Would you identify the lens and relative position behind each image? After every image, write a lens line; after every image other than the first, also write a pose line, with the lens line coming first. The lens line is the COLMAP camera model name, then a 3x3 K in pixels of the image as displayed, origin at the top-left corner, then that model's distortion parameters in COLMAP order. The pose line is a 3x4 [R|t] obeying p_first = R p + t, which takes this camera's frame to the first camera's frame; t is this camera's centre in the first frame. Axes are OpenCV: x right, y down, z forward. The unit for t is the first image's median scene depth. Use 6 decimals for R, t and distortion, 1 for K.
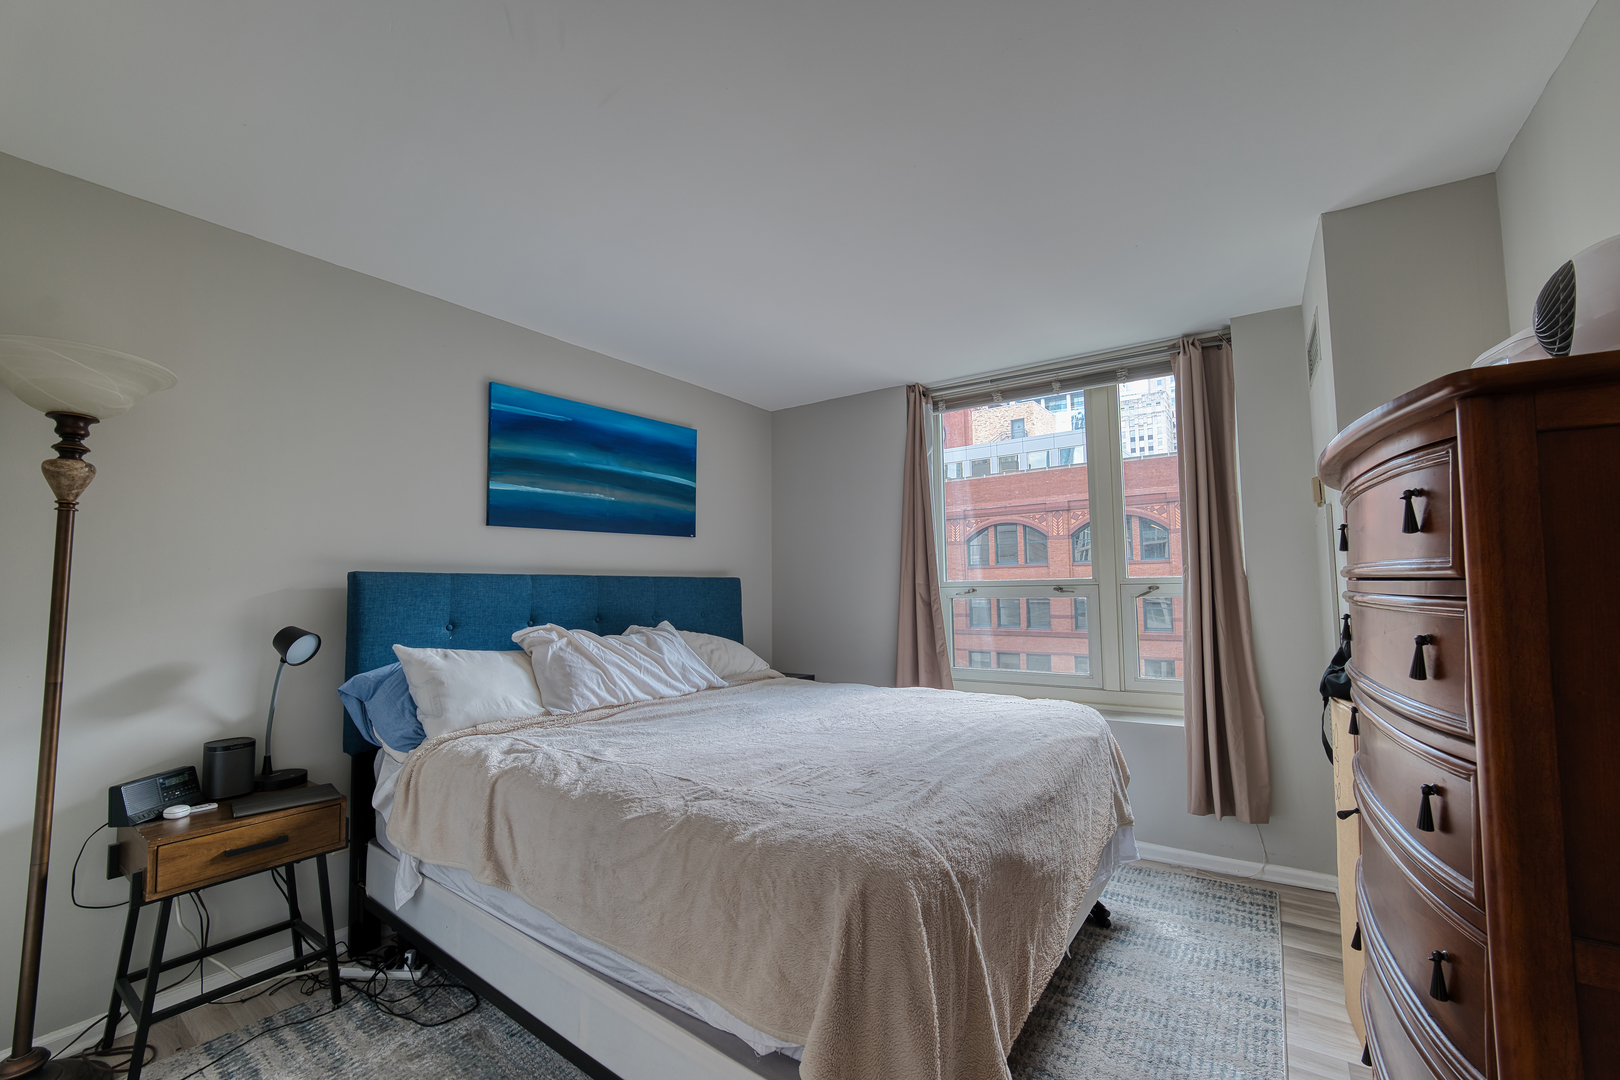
lens RADIAL K [[658.6, 0, 805.8], [0, 658.6, 572.9], [0, 0, 1]] dist [-0.039106, 0.000155]
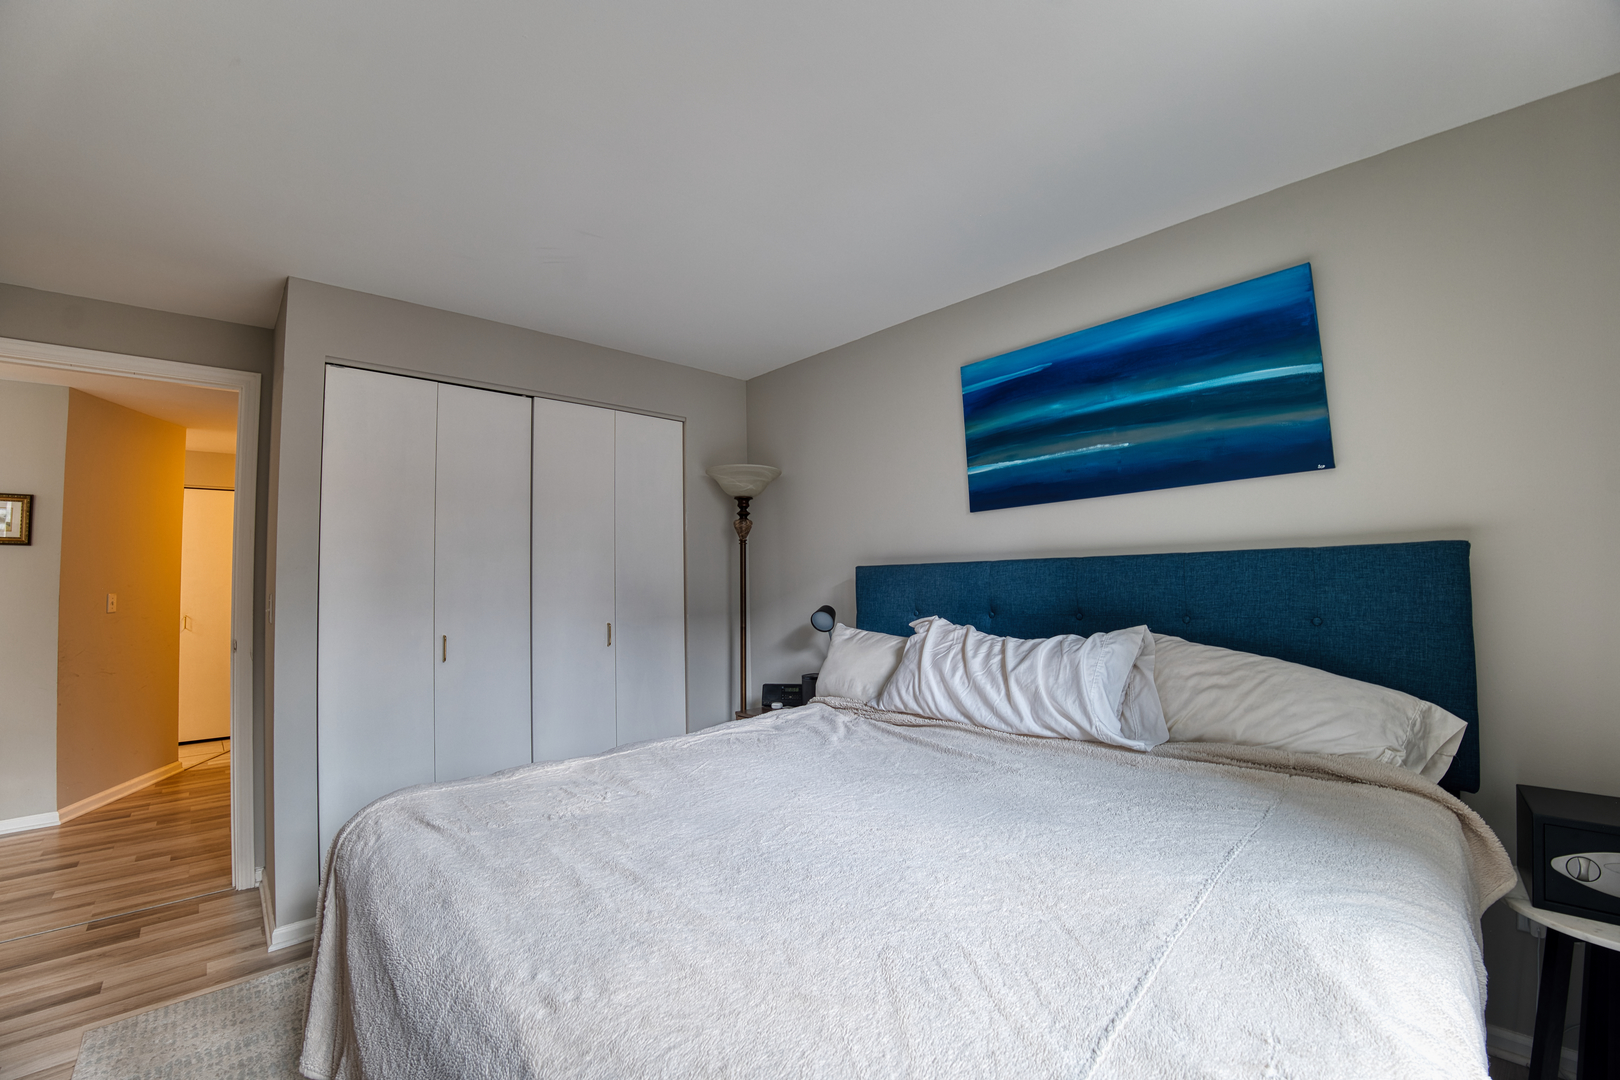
lens RADIAL K [[658.6, 0, 805.8], [0, 658.6, 572.9], [0, 0, 1]] dist [-0.039106, 0.000155]
pose [[-0.185183, 0.000739, -0.982704, 0.518057], [0.047741, 0.998826, -0.008245, 0.014137], [0.981544, -0.048442, -0.185000, 0.909640]]
